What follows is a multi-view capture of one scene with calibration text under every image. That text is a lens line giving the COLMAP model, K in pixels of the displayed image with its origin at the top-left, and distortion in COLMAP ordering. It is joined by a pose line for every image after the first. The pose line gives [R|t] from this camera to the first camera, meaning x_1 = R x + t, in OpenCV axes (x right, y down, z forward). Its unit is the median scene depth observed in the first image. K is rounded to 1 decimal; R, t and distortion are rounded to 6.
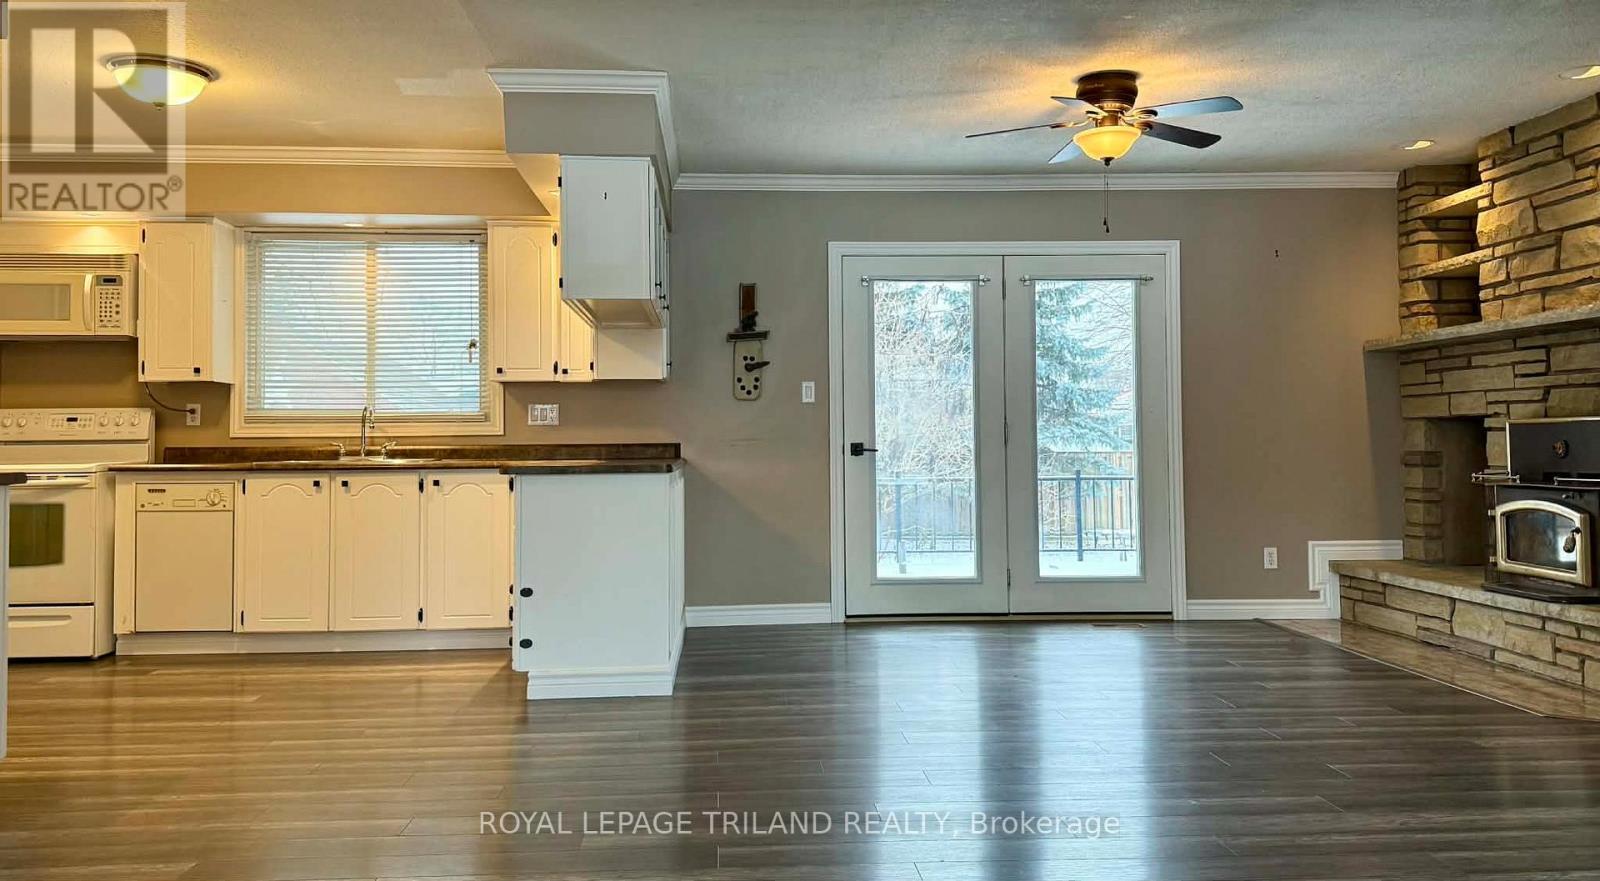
lens RADIAL K [[1289.7, 0, 792.9], [0, 1289.7, 413.5], [0, 0, 1]] dist [0.036397, -0.028247]
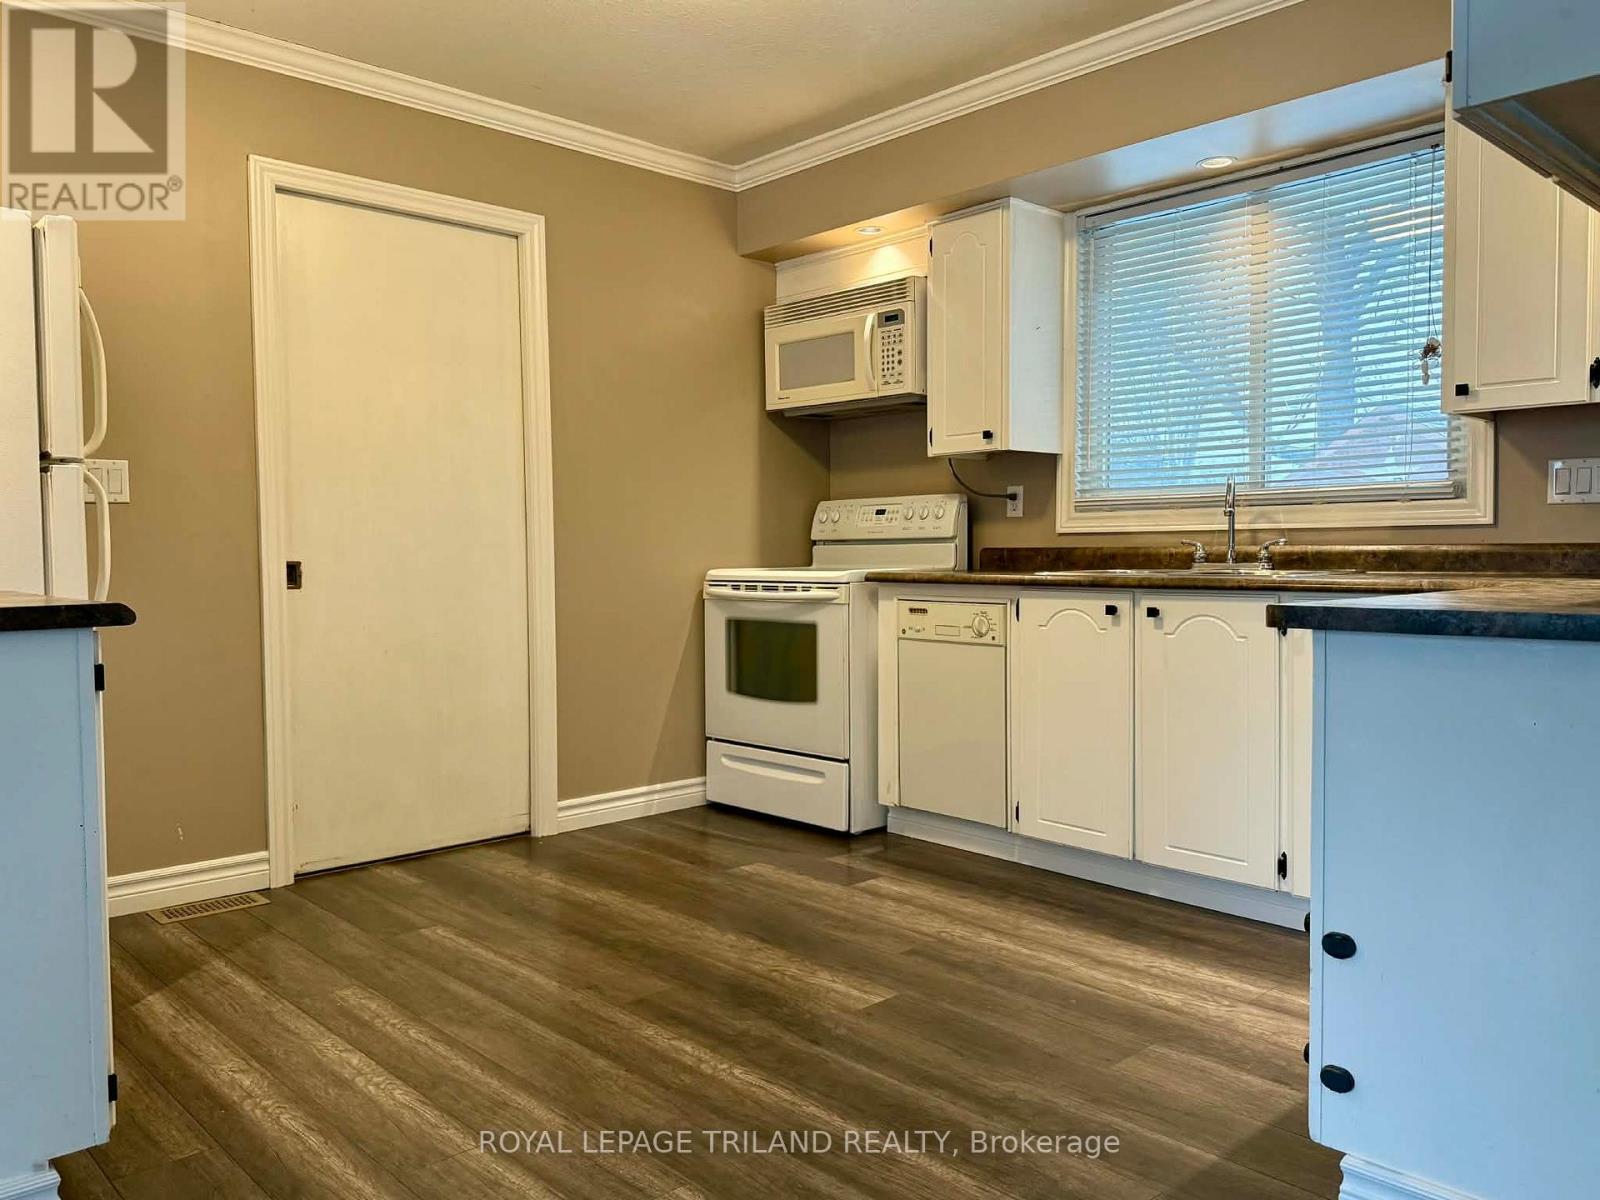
lens RADIAL K [[1204.2, 0, 807.5], [0, 1204.2, 605.4], [0, 0, 1]] dist [0.057447, -0.074972]
pose [[0.637444, 0.039015, -0.769509, -0.030390], [0.021614, 0.997419, 0.068474, 0.010596], [0.770194, -0.060280, 0.634955, 0.525801]]
